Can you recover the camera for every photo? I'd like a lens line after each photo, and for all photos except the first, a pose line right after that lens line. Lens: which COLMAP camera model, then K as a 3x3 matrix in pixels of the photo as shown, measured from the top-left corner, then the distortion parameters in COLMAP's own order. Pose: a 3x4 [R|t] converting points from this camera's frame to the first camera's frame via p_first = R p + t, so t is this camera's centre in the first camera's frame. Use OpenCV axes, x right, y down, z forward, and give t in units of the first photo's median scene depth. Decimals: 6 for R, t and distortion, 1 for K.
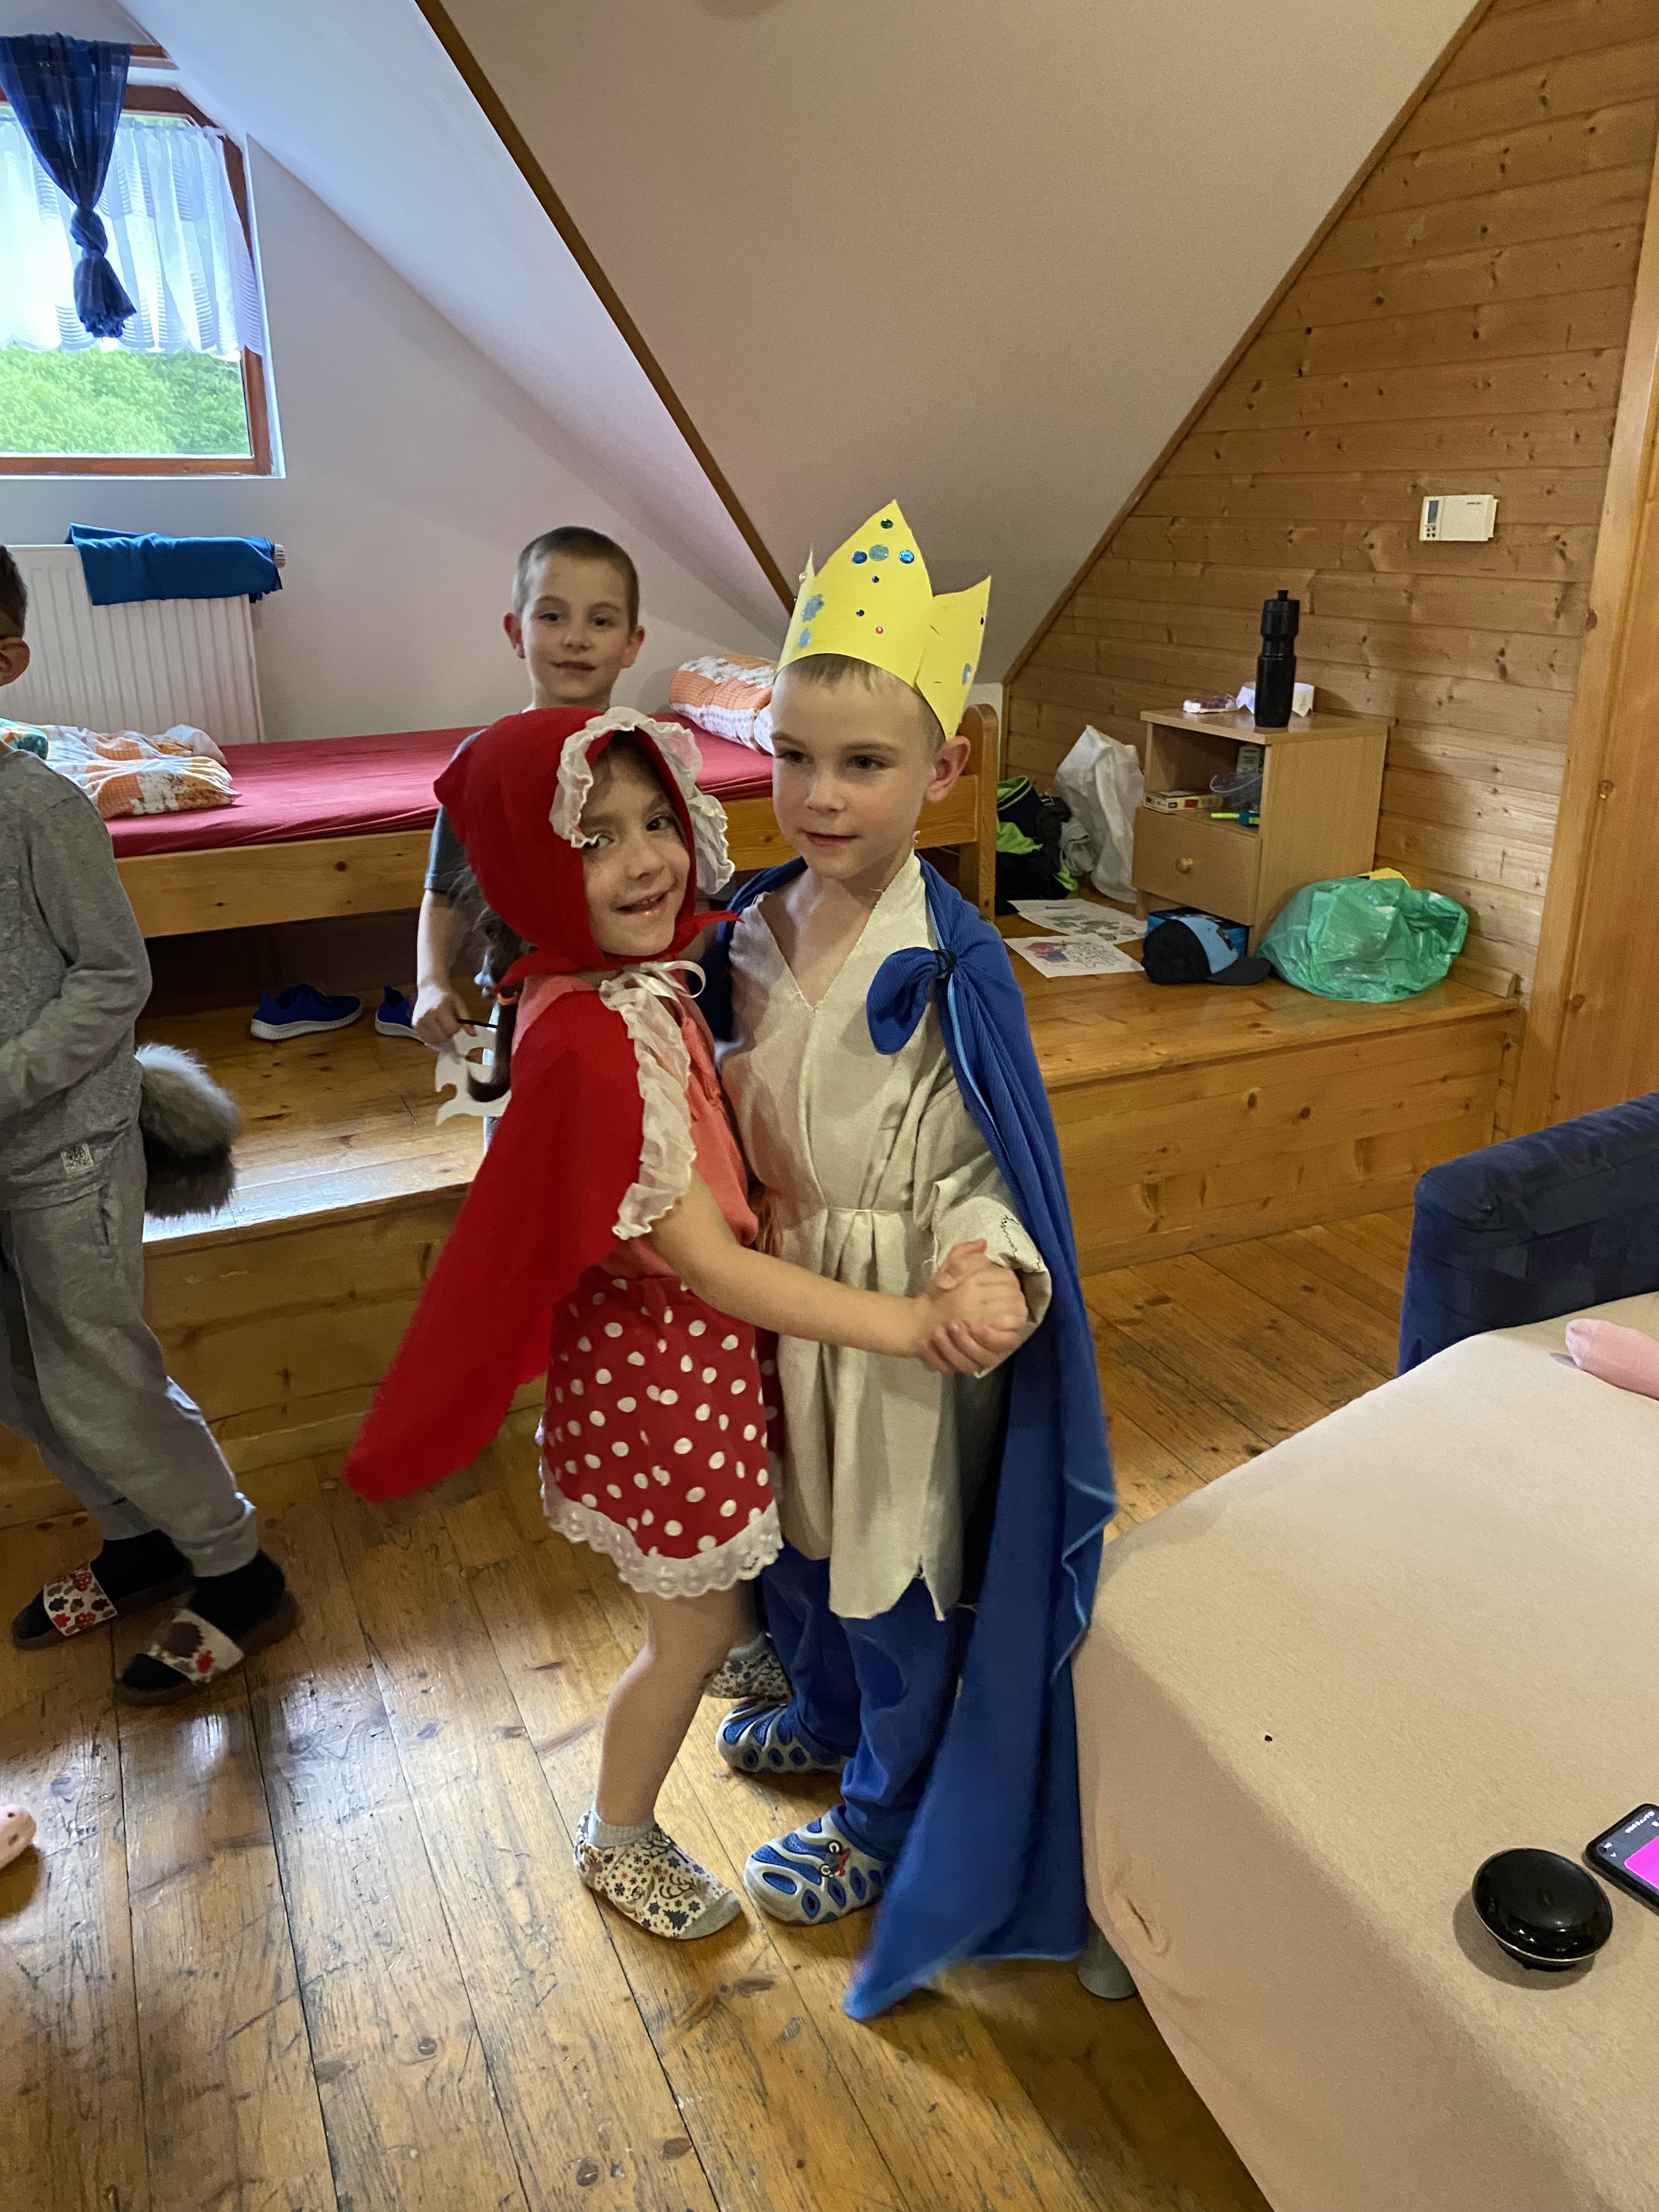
lens RADIAL K [[1678.0, 0, 836.2], [0, 1678.0, 1102.0], [0, 0, 1]] dist [0.007749, -0.004892]
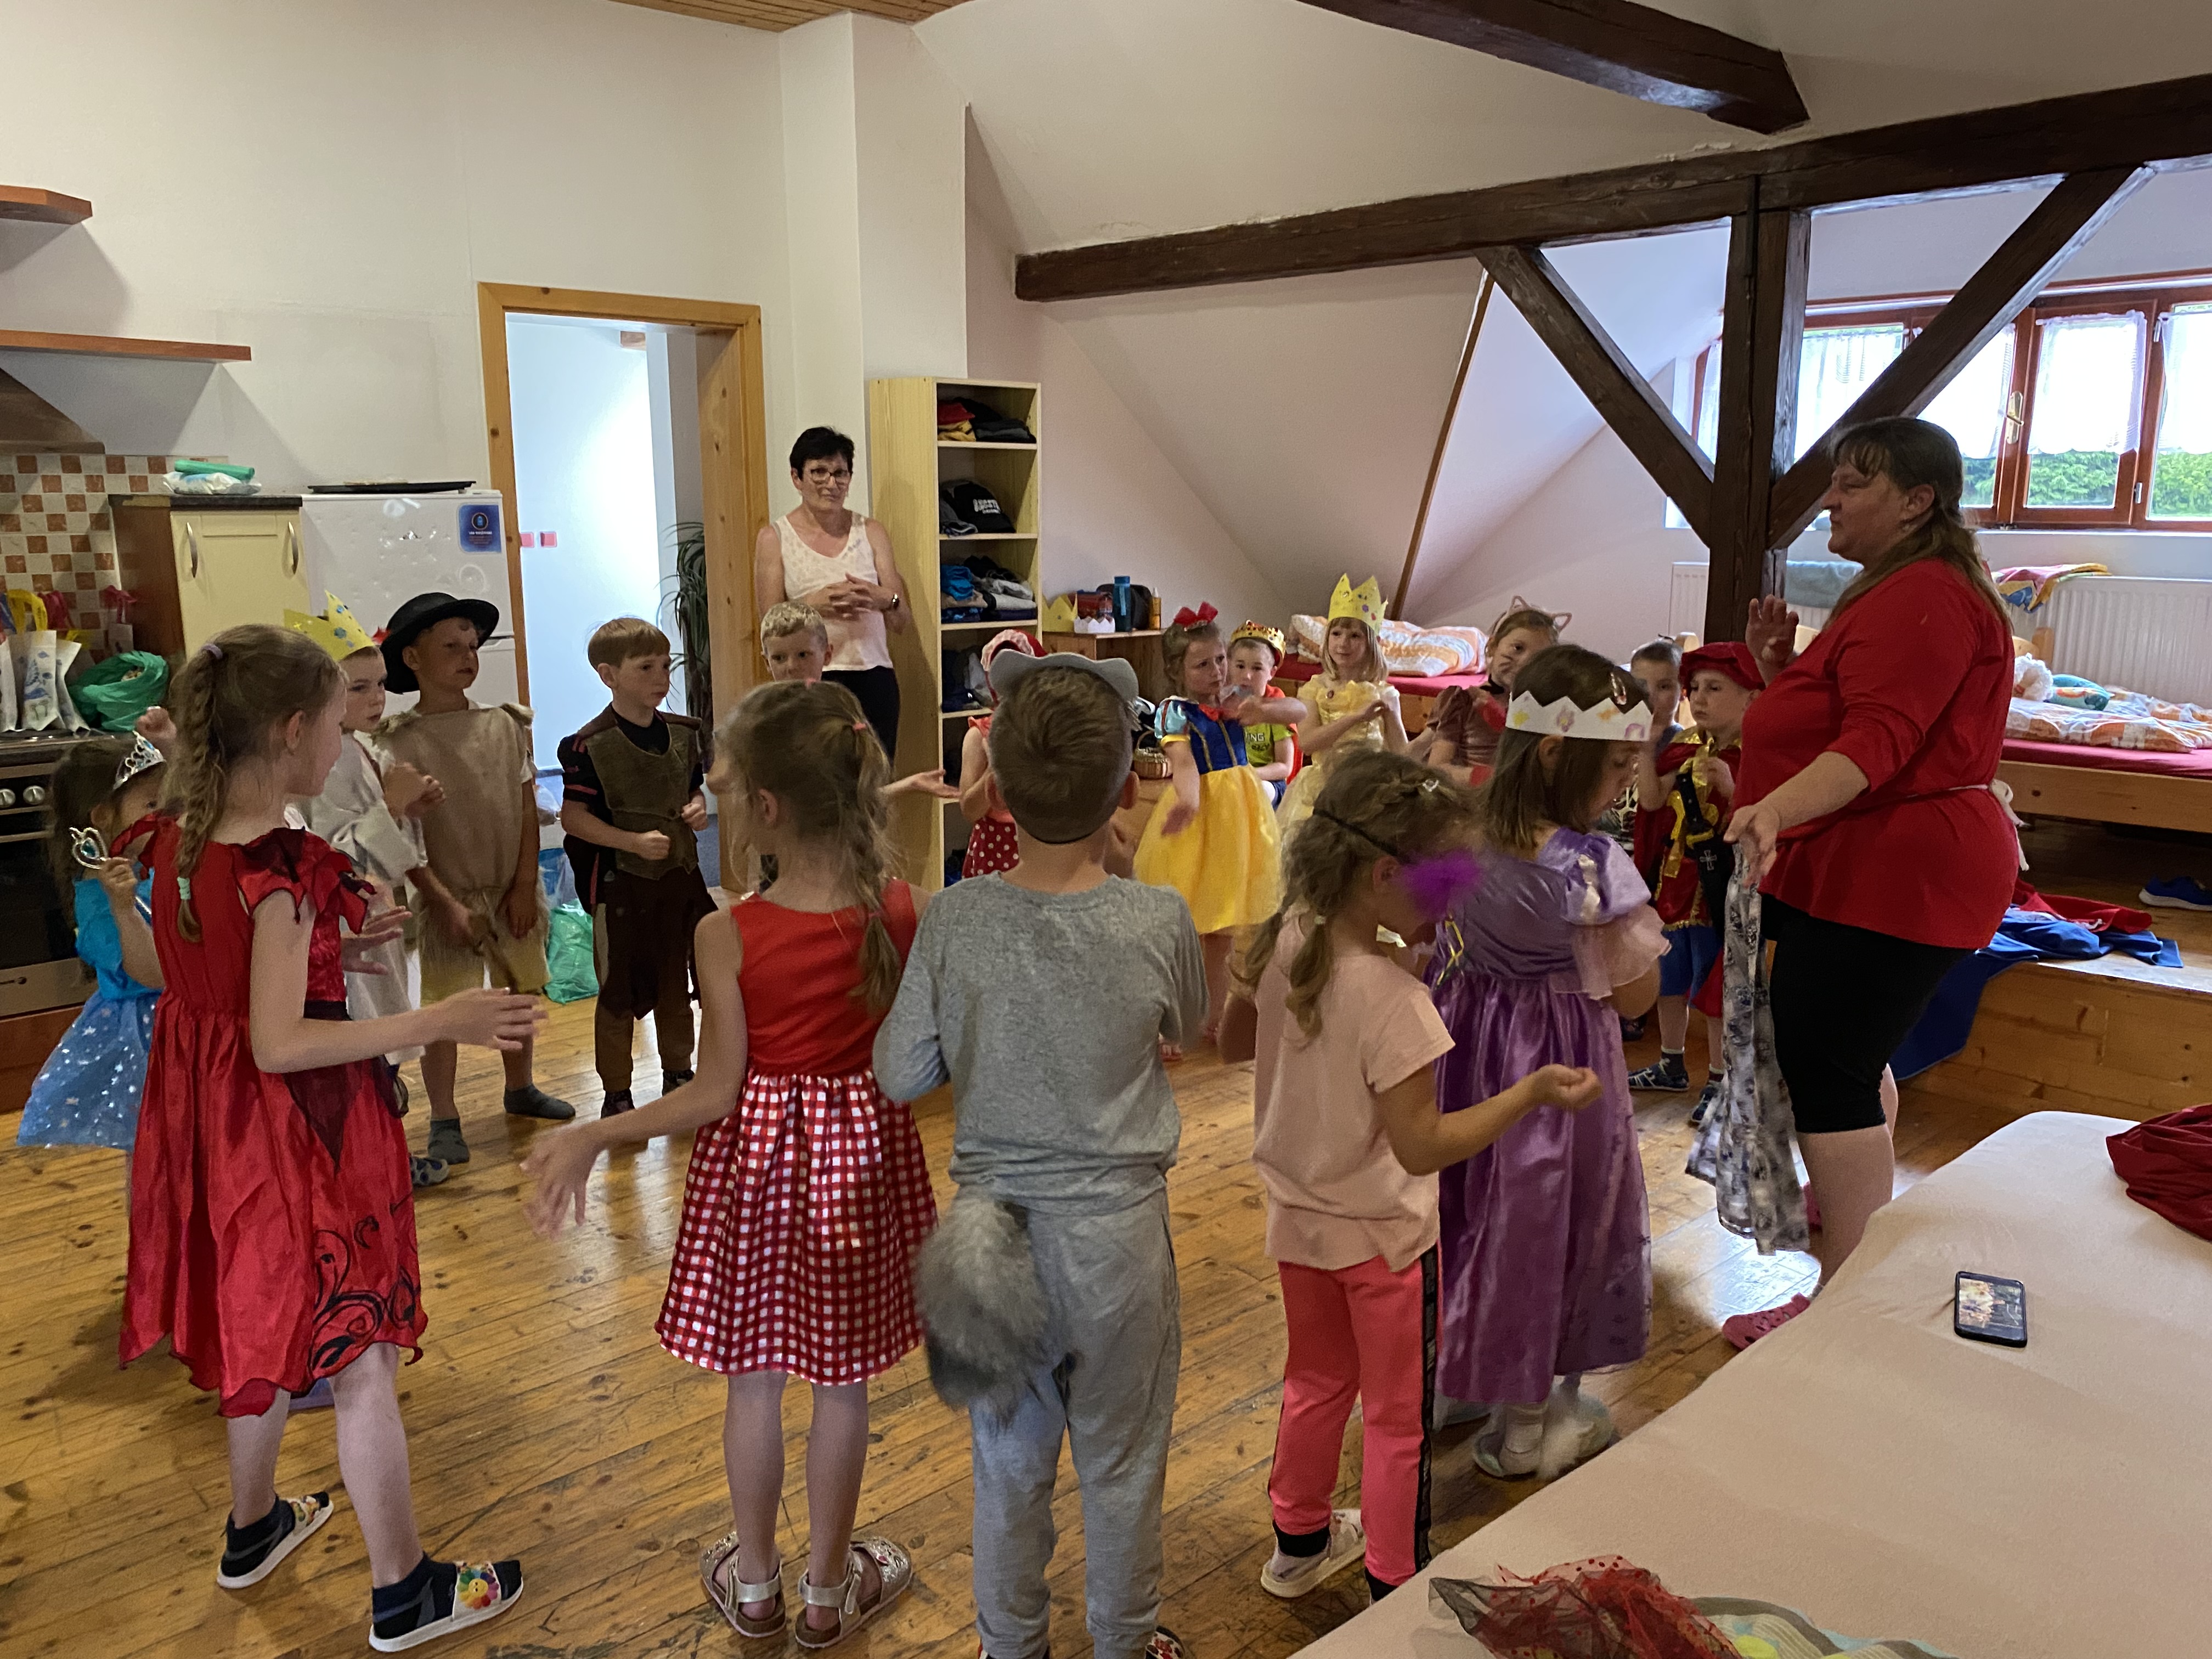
lens RADIAL K [[1686.8, 0, 1111.4], [0, 1686.8, 843.0], [0, 0, 1]] dist [0.027882, -0.028912]
pose [[0.310773, 0.197859, -0.929662, 0.708986], [-0.328683, 0.940122, 0.090211, 0.072195], [0.891845, 0.277529, 0.357197, -0.349529]]
